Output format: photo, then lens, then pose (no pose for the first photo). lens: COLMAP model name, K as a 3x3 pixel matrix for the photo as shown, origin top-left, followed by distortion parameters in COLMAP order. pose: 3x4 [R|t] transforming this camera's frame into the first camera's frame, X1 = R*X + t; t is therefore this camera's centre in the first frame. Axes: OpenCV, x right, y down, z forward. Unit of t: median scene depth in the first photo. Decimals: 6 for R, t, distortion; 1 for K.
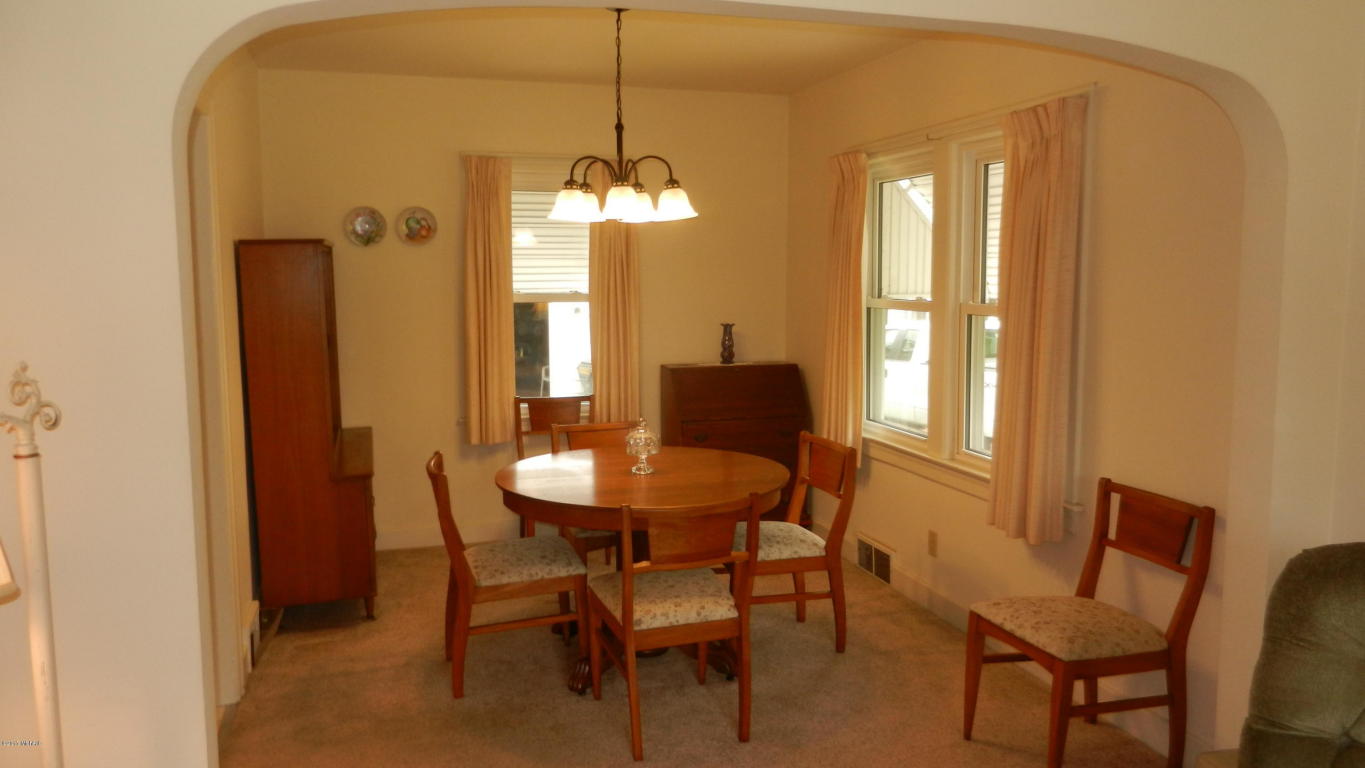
lens RADIAL K [[1010.7, 0, 682.5], [0, 1010.7, 384.0], [0, 0, 1]] dist [0.004863, 0.004925]
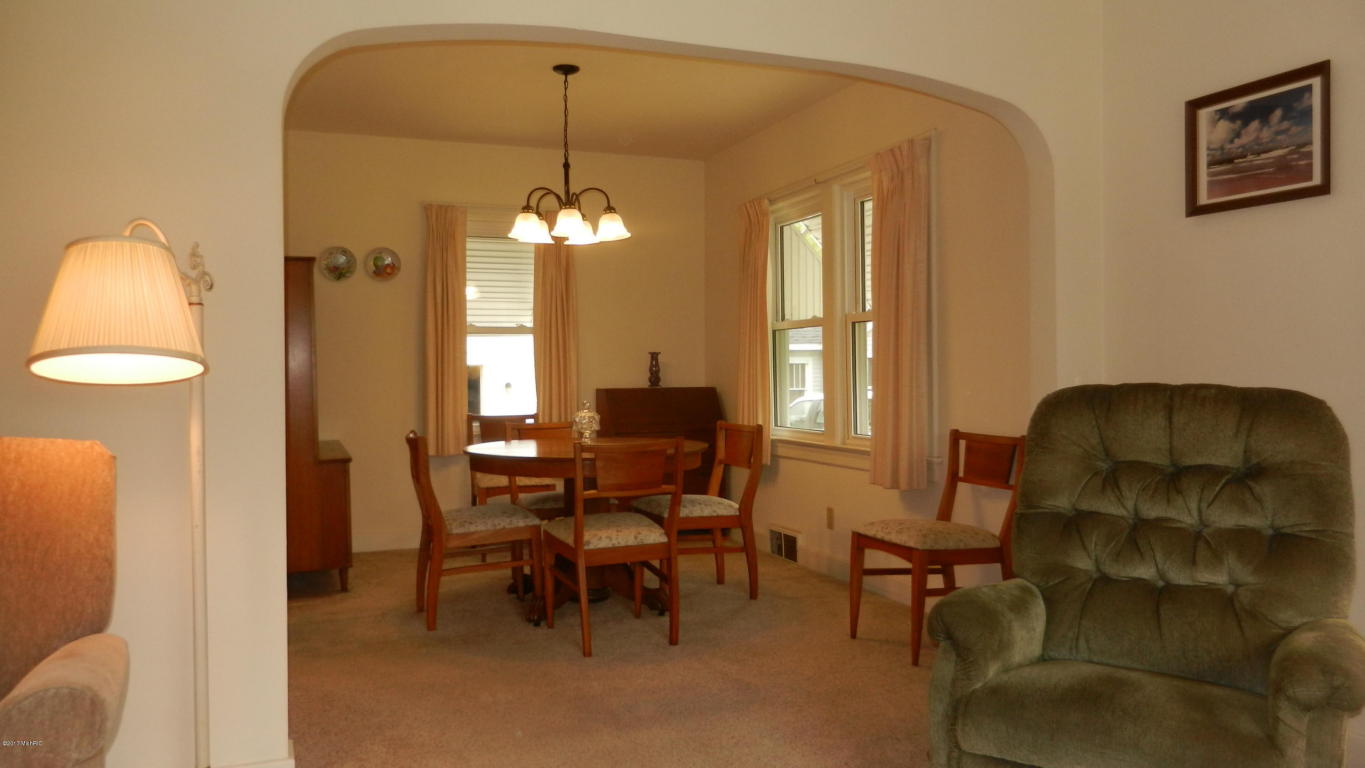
lens RADIAL K [[1010.7, 0, 682.5], [0, 1010.7, 384.0], [0, 0, 1]] dist [0.004863, 0.004925]
pose [[0.997091, -0.006534, 0.075943, -0.016427], [0.014151, 0.994868, -0.100189, 0.135638], [-0.074899, 0.100972, 0.992066, -0.205946]]
